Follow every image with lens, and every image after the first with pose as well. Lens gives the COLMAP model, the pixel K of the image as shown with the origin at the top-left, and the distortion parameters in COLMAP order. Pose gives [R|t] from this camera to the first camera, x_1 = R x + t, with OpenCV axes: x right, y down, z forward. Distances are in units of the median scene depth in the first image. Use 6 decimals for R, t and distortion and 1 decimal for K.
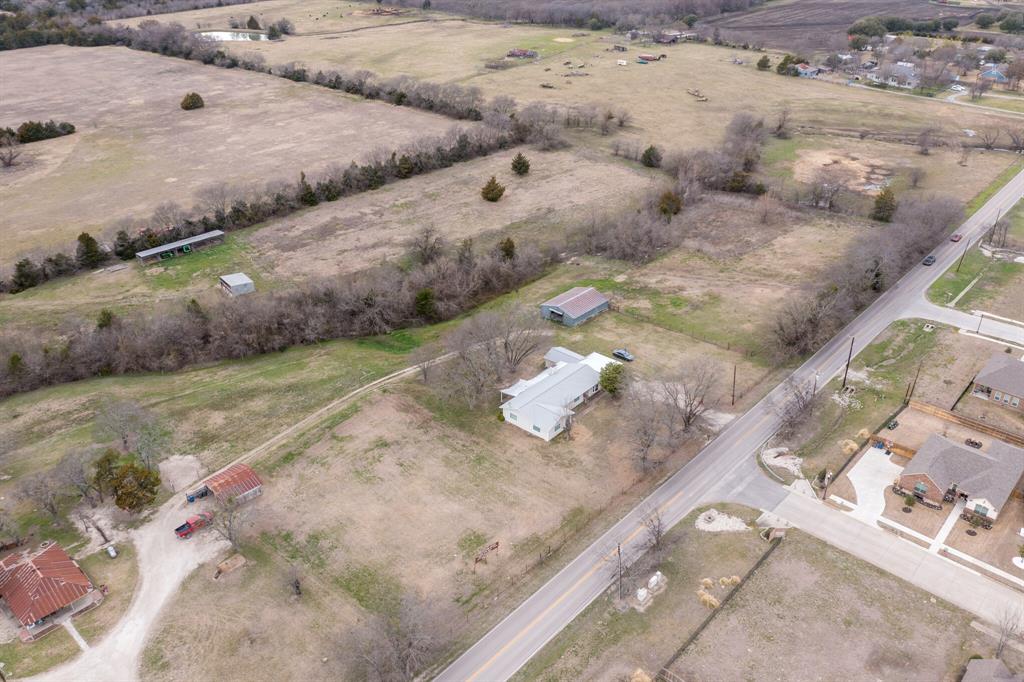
lens RADIAL K [[803.1, 0, 508.4], [0, 803.1, 338.3], [0, 0, 1]] dist [-0.019421, 0.005755]
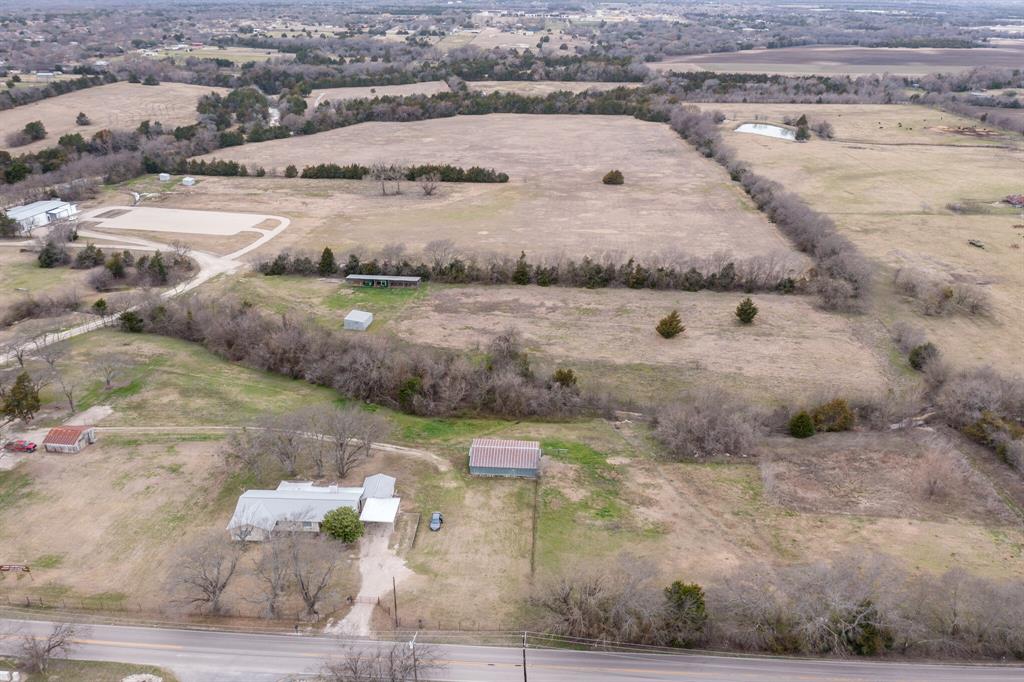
lens RADIAL K [[803.1, 0, 506.8], [0, 803.1, 337.5], [0, 0, 1]] dist [-0.019421, 0.005755]
pose [[0.641809, 0.317602, -0.698005, 0.588441], [-0.387635, 0.919721, 0.062059, -0.194590], [0.661680, 0.230741, 0.713399, 0.329429]]
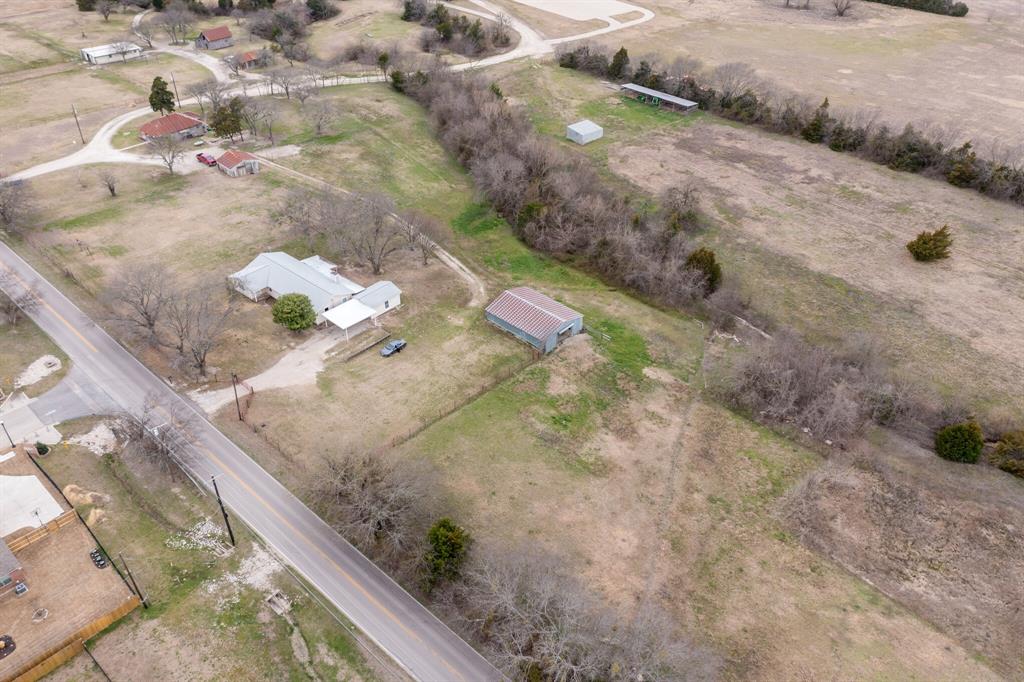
lens RADIAL K [[803.1, 0, 507.4], [0, 803.1, 339.3], [0, 0, 1]] dist [-0.019421, 0.005755]
pose [[0.004182, 0.598975, -0.800757, 0.617764], [-0.489756, 0.699378, 0.520585, -0.358530], [0.871849, 0.389999, 0.296276, 0.707337]]
